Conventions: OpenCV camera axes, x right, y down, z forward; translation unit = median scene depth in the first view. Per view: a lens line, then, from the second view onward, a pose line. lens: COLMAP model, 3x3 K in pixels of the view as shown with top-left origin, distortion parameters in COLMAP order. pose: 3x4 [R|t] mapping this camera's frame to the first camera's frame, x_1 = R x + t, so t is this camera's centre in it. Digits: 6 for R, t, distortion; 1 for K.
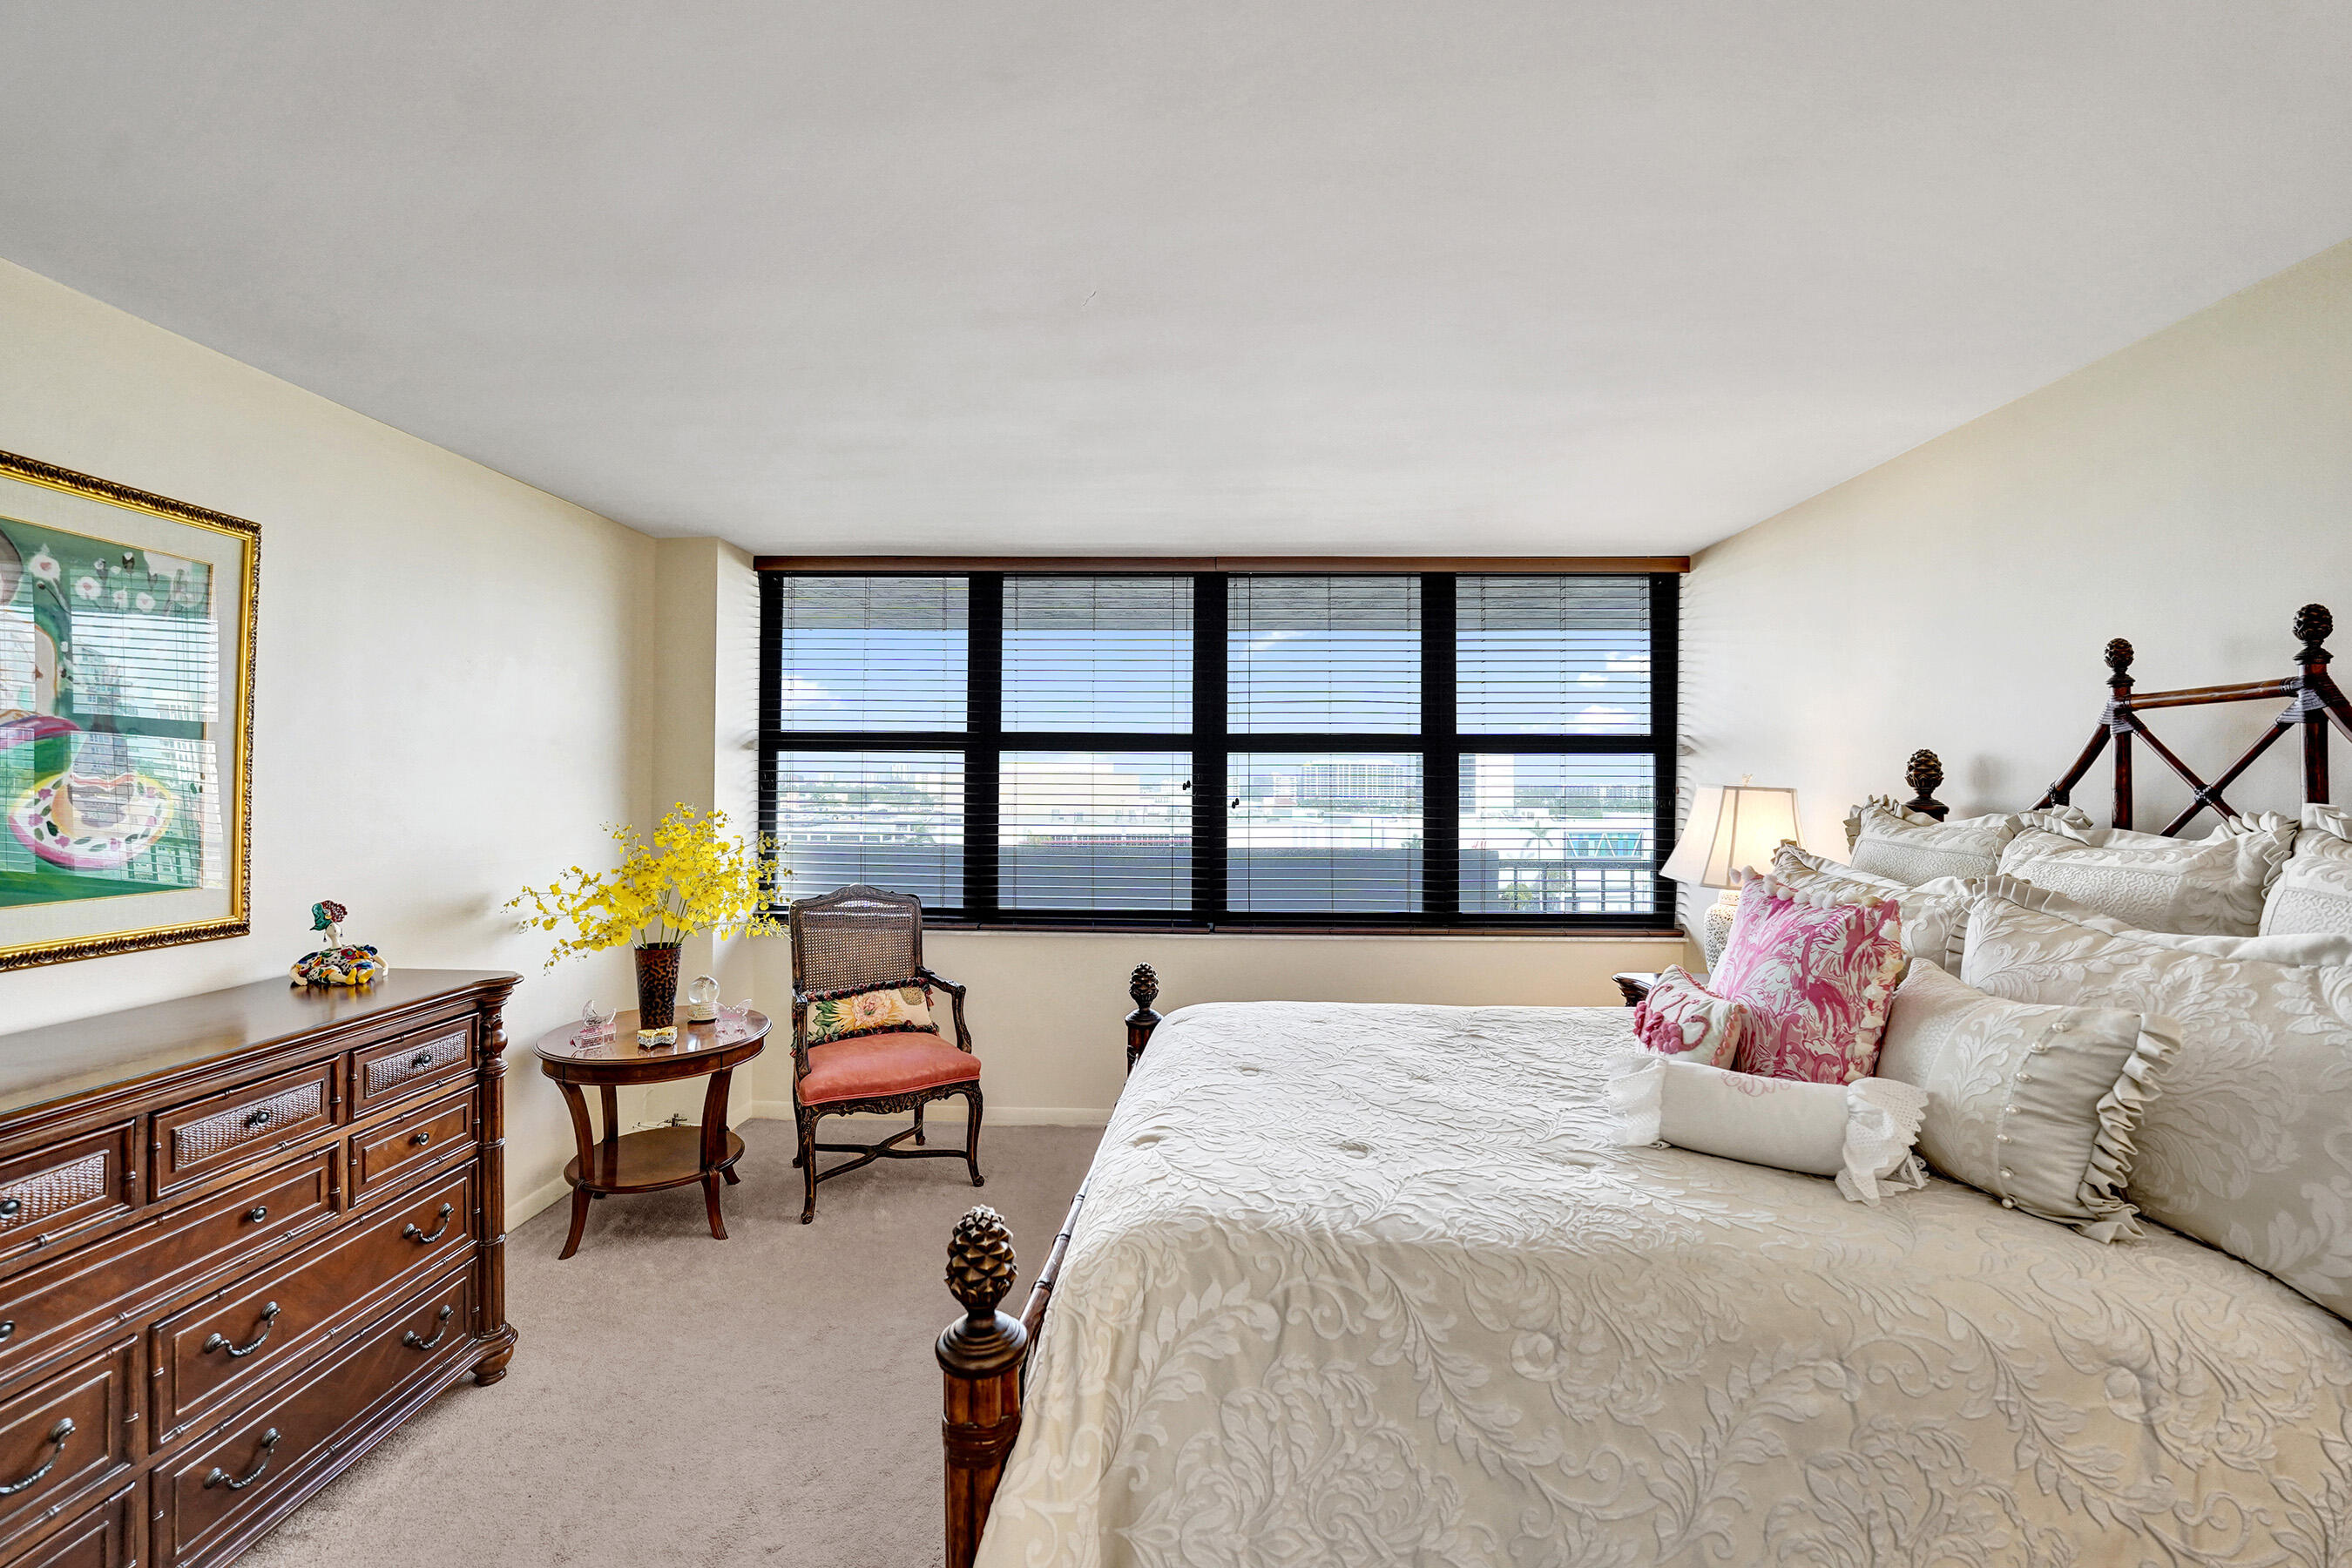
lens RADIAL K [[971.0, 0, 1152.5], [0, 971.0, 775.2], [0, 0, 1]] dist [-0.029326, 0.003627]
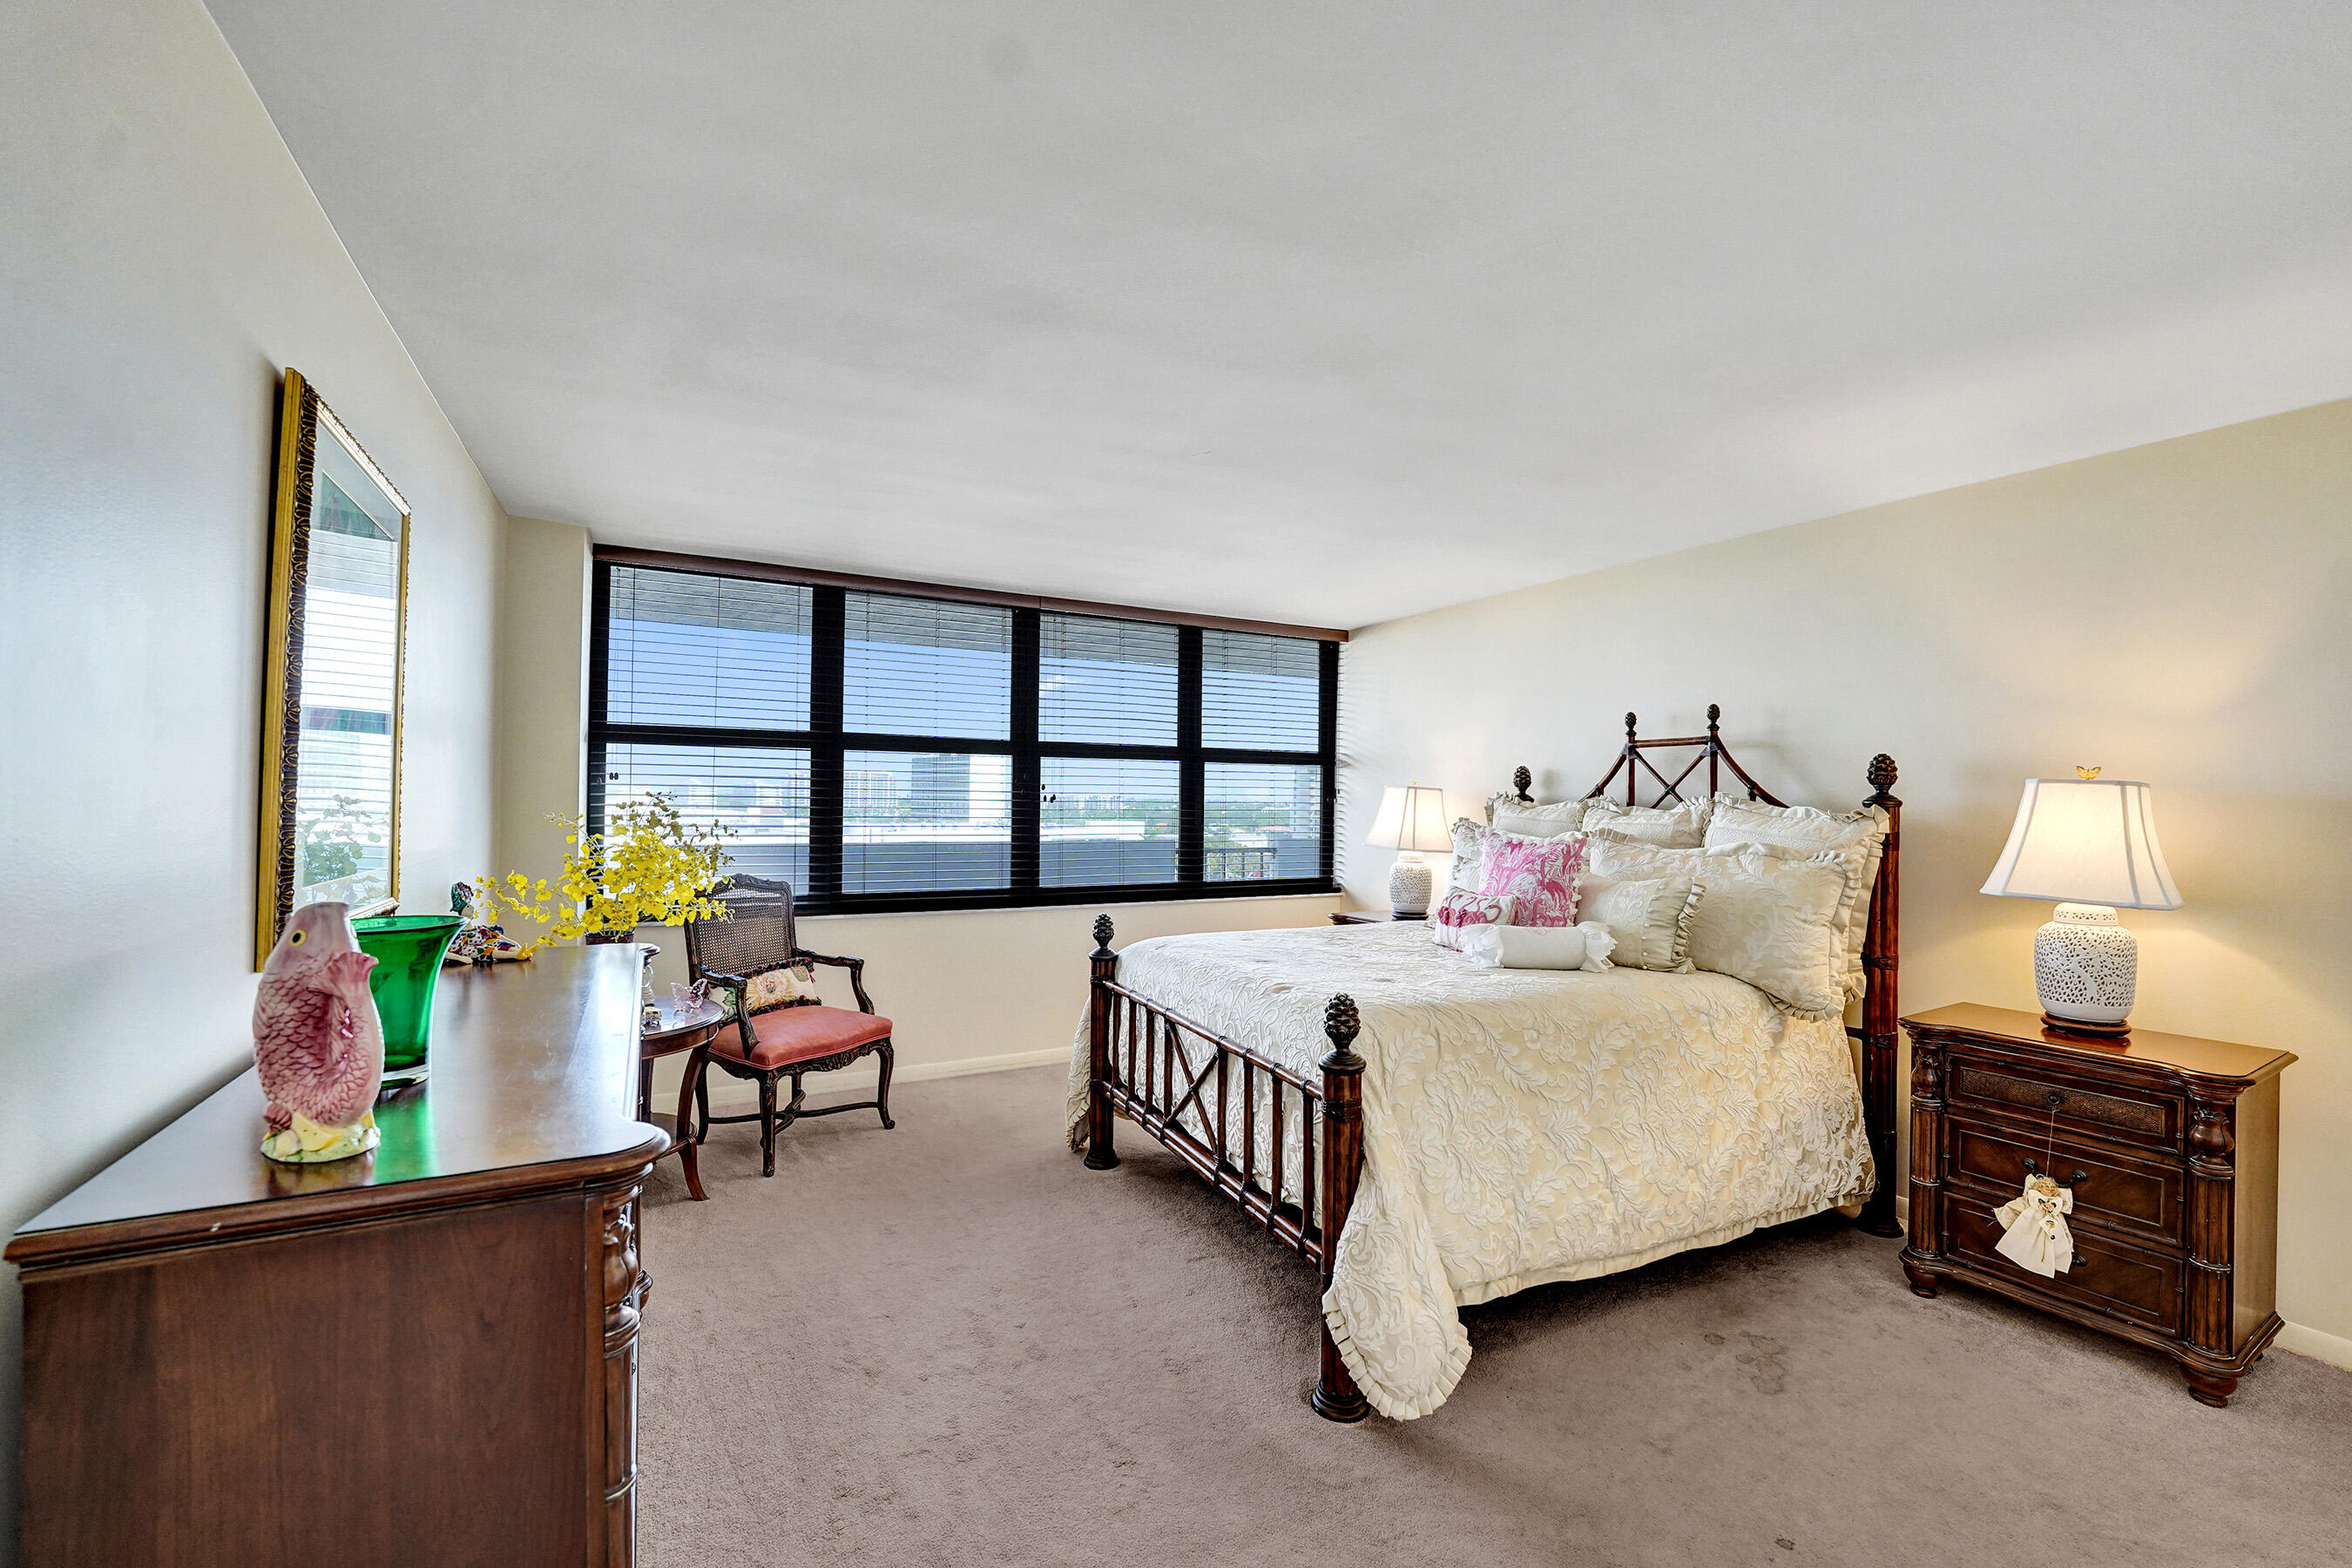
lens RADIAL K [[971.0, 0, 1175.8], [0, 971.0, 786.9], [0, 0, 1]] dist [-0.029326, 0.003627]
pose [[0.865159, 0.011787, 0.501360, -0.797682], [-0.012653, 0.999919, -0.001674, 0.028653], [-0.501338, -0.004895, 0.865237, -0.274533]]
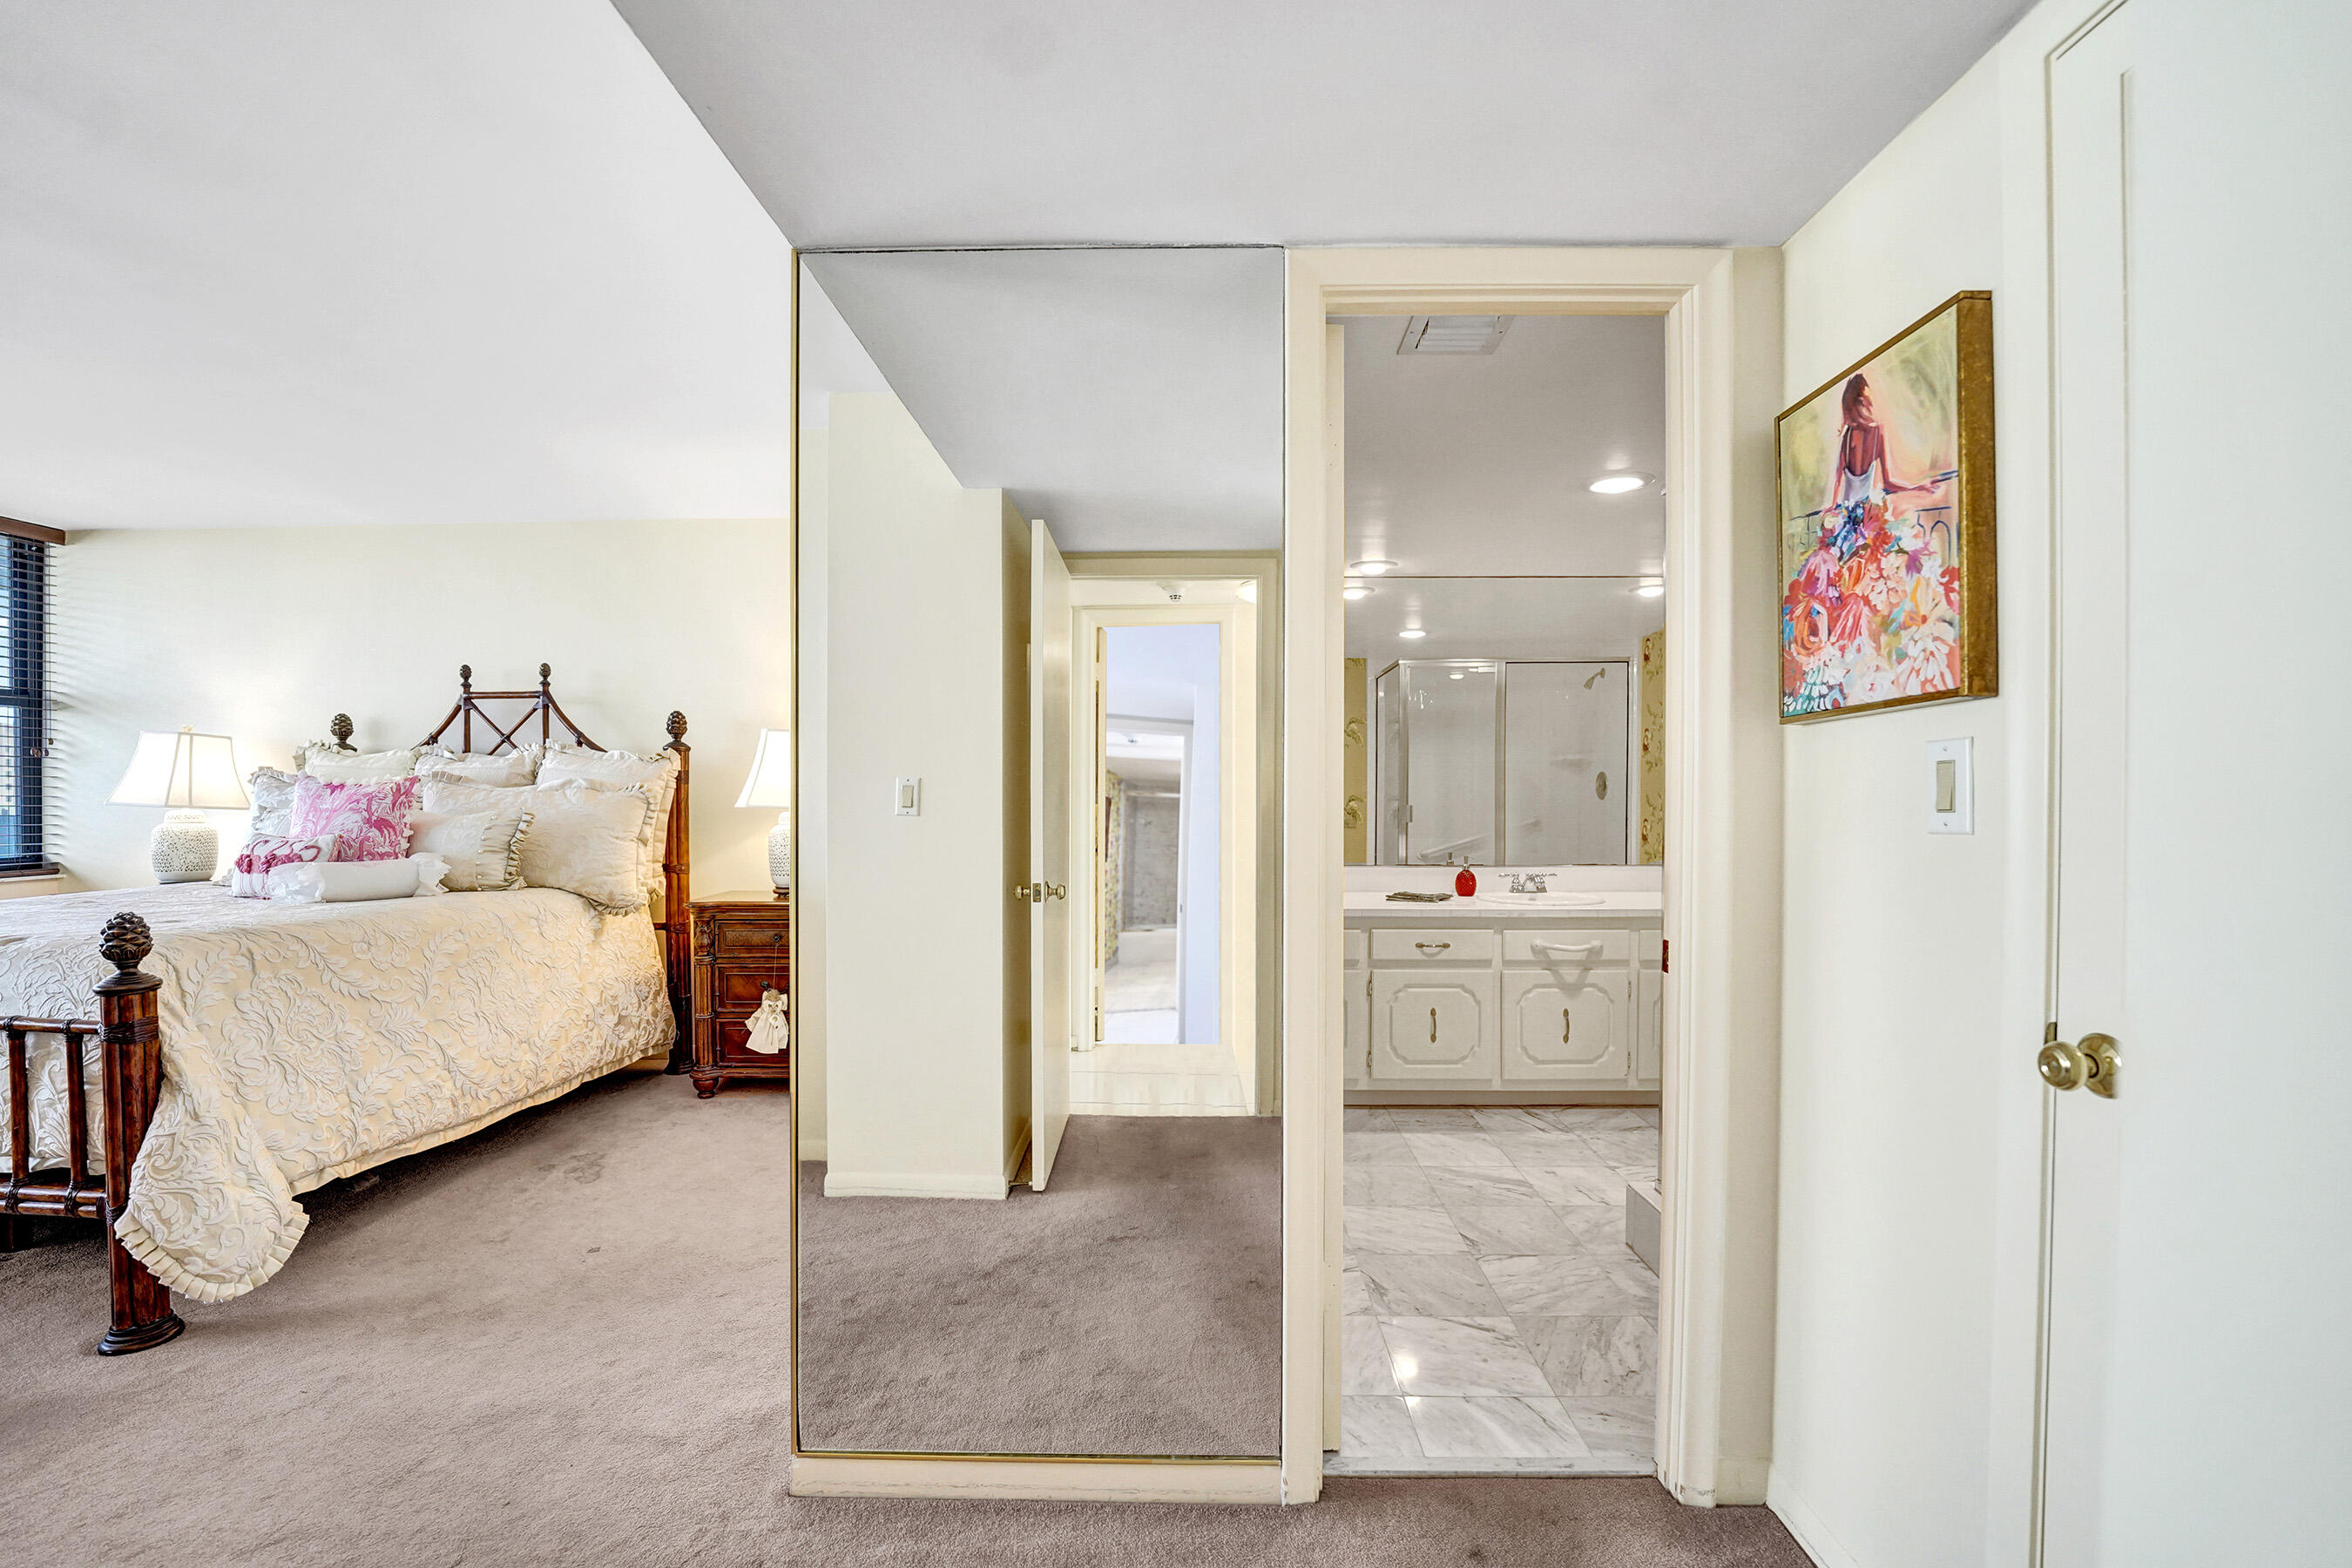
lens RADIAL K [[971.0, 0, 1169.9], [0, 971.0, 806.6], [0, 0, 1]] dist [-0.029326, 0.003627]
pose [[-0.017860, -0.020047, 0.999640, -1.107995], [-0.012548, 0.999725, 0.019824, 0.106692], [-0.999762, -0.012190, -0.018106, -0.522949]]
